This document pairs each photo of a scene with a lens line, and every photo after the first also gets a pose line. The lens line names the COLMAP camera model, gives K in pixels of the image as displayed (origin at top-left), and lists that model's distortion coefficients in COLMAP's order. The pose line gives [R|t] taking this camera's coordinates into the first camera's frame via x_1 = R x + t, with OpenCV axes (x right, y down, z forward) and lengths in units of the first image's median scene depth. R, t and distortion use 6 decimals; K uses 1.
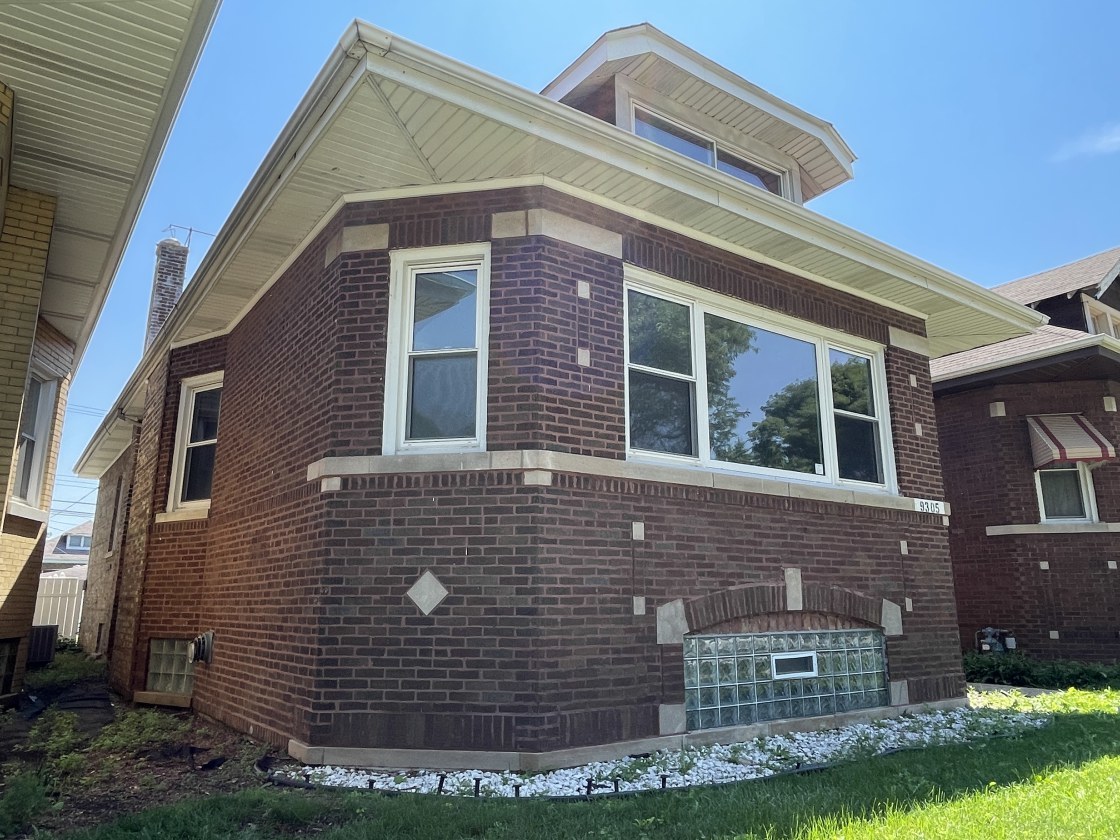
lens RADIAL K [[795.6, 0, 560.6], [0, 795.6, 415.3], [0, 0, 1]] dist [-0.010071, 0.009228]
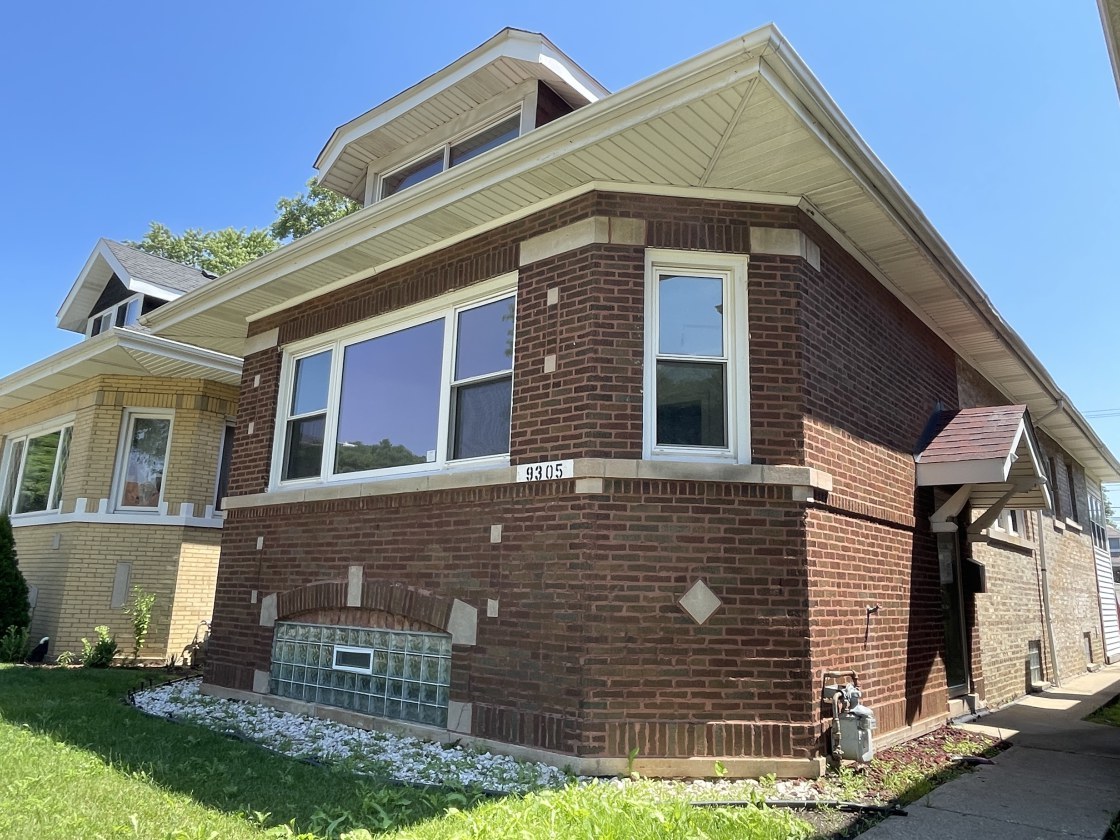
lens RADIAL K [[795.6, 0, 568.4], [0, 795.6, 420.2], [0, 0, 1]] dist [-0.010071, 0.009228]
pose [[0.255315, -0.197986, -0.946370, 1.439493], [0.195212, 0.969207, -0.150099, 0.227255], [0.946946, -0.146420, 0.286102, 1.037280]]
